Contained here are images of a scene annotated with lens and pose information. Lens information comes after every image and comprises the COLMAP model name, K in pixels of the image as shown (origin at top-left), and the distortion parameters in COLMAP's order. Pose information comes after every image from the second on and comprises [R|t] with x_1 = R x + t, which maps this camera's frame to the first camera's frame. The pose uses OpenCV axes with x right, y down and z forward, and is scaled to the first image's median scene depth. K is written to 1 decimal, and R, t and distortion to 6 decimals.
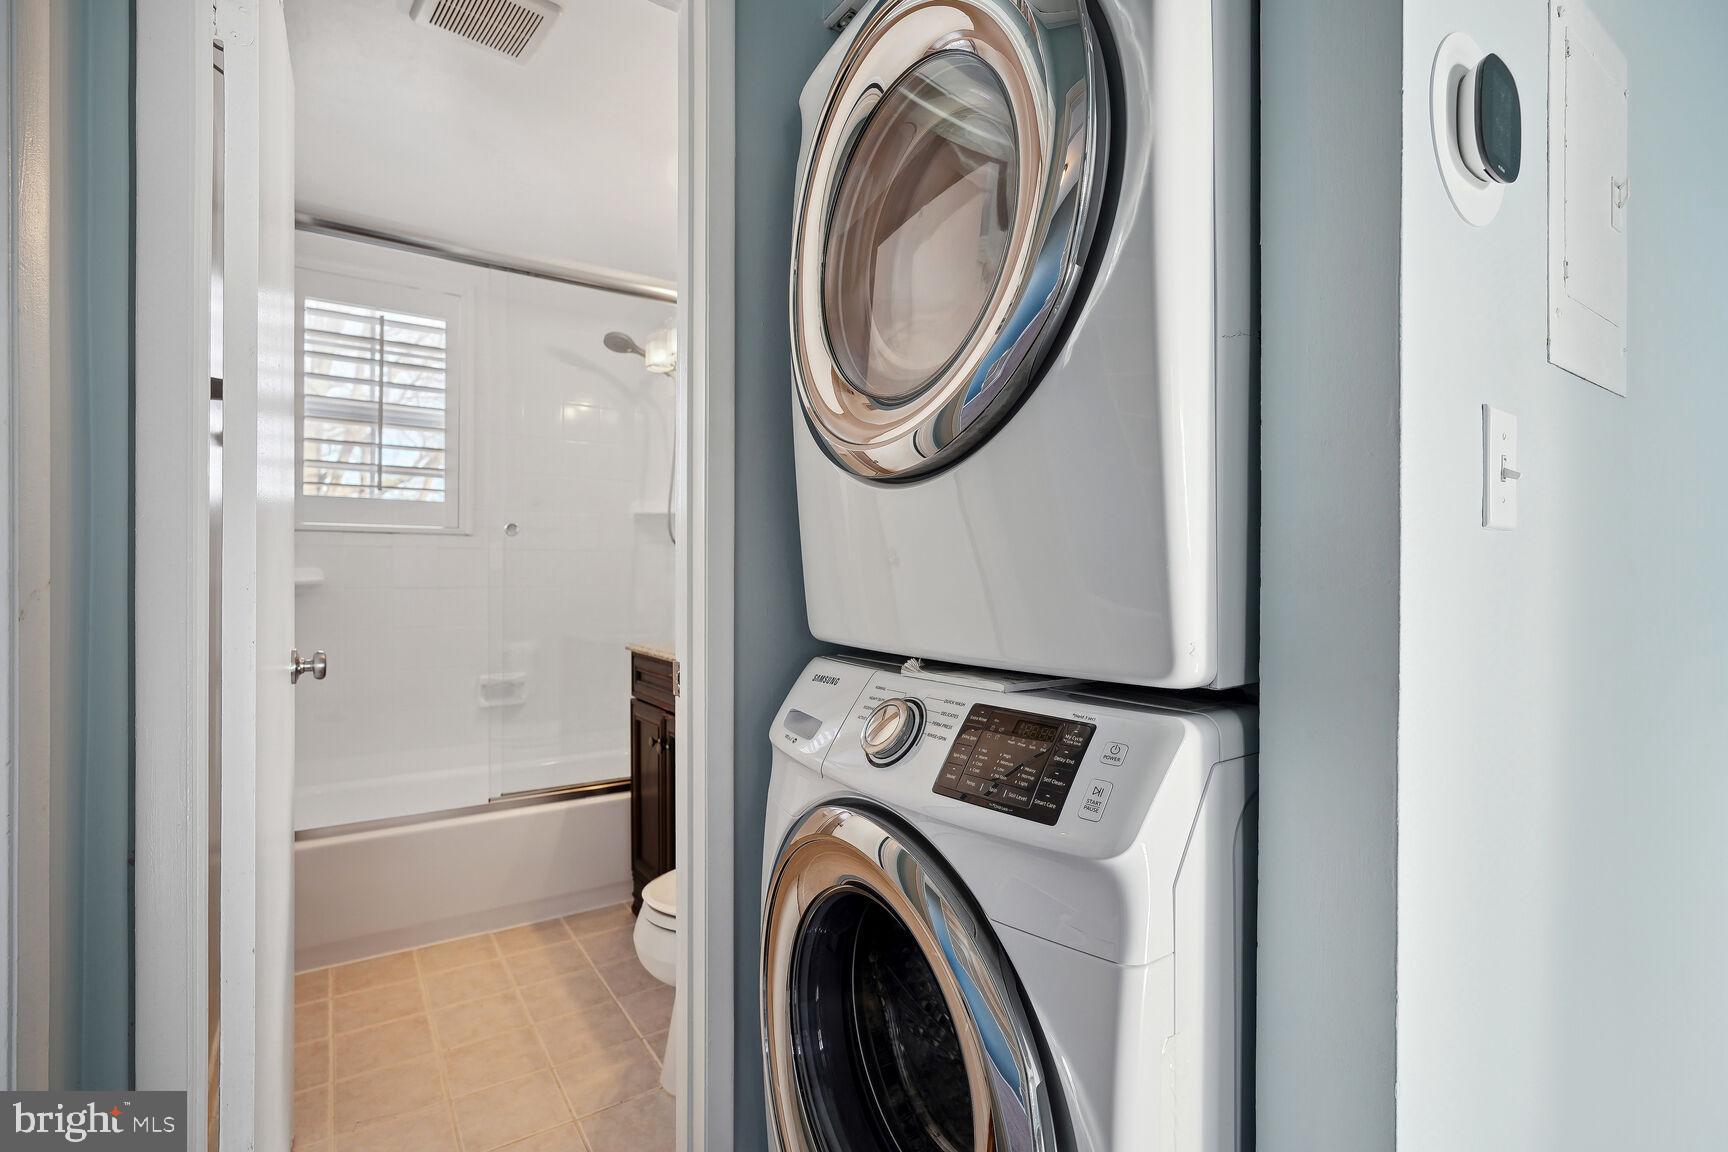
lens RADIAL K [[778.9, 0, 864.1], [0, 778.9, 568.6], [0, 0, 1]] dist [-0.007929, 0.003869]
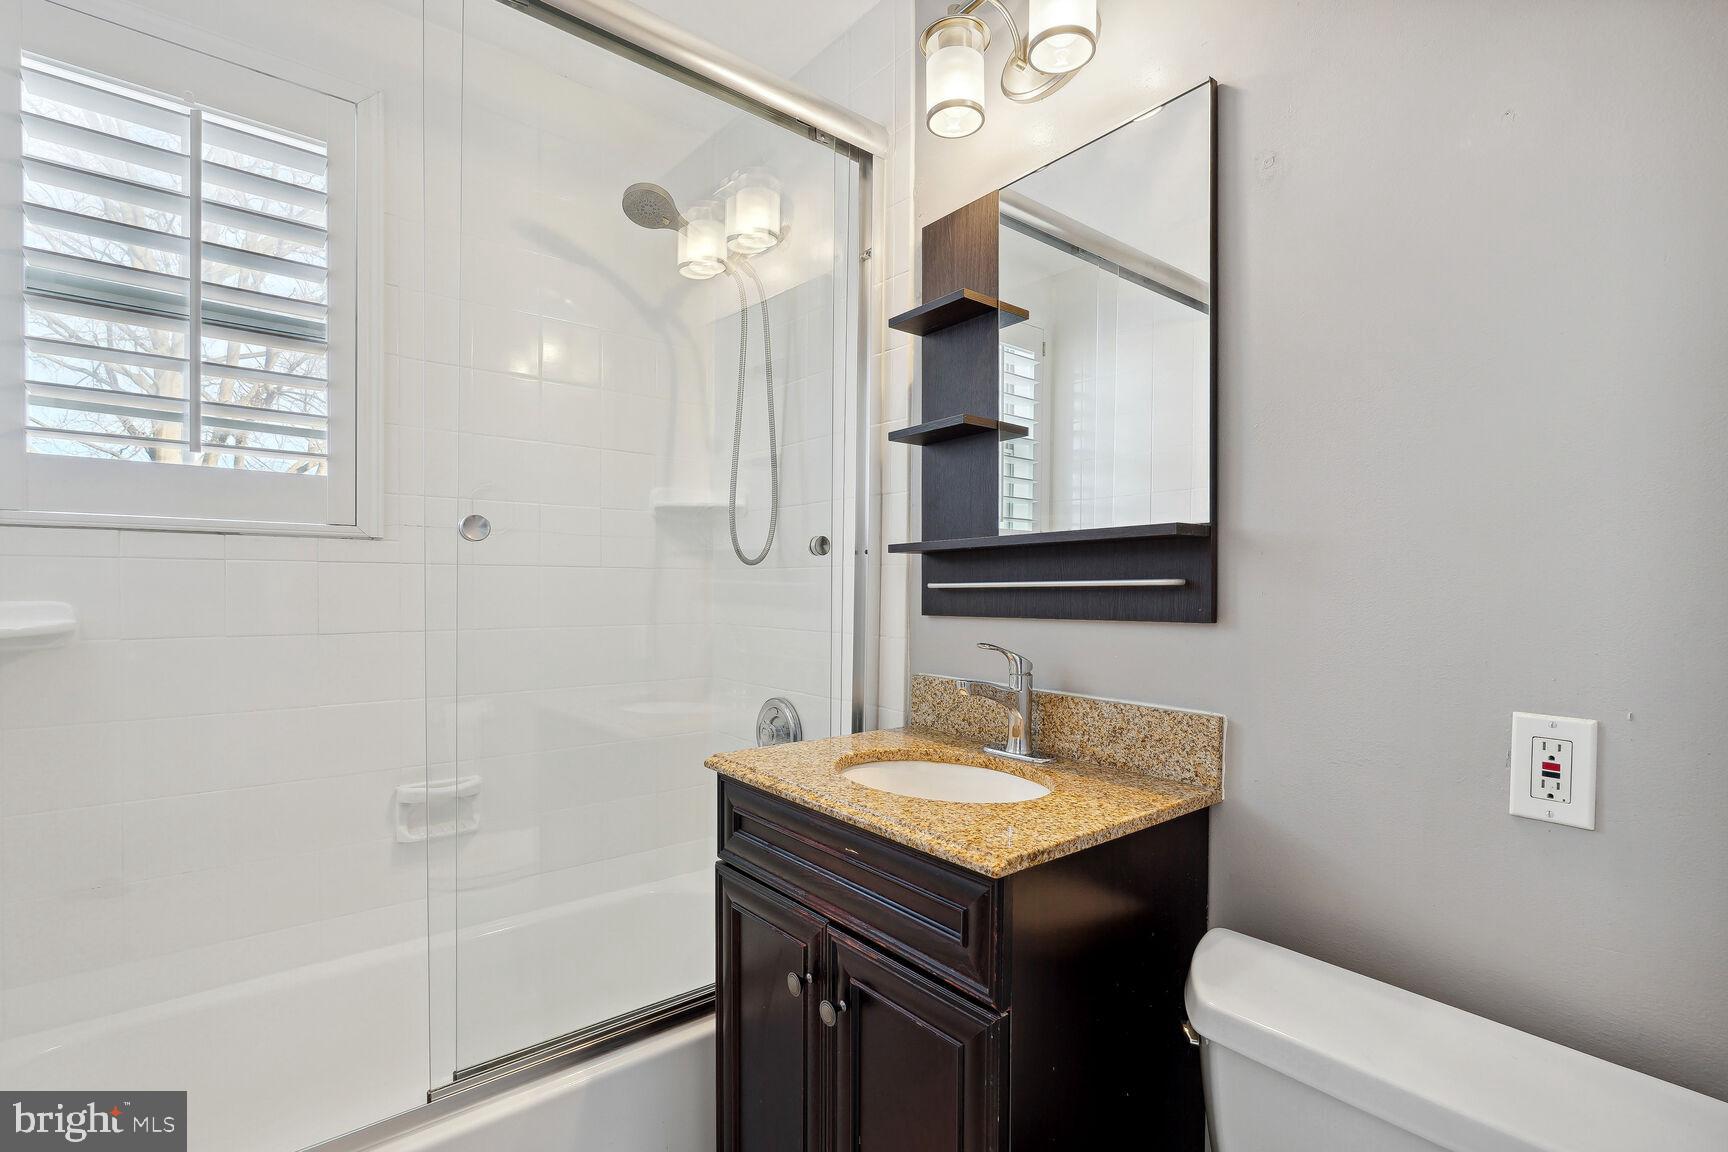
lens RADIAL K [[778.9, 0, 862.9], [0, 778.9, 594.3], [0, 0, 1]] dist [-0.007929, 0.003869]
pose [[0.995269, 0.004874, 0.097039, -0.213859], [-0.007550, 0.999601, 0.027230, -0.021323], [-0.096868, -0.027834, 0.994908, 0.410001]]
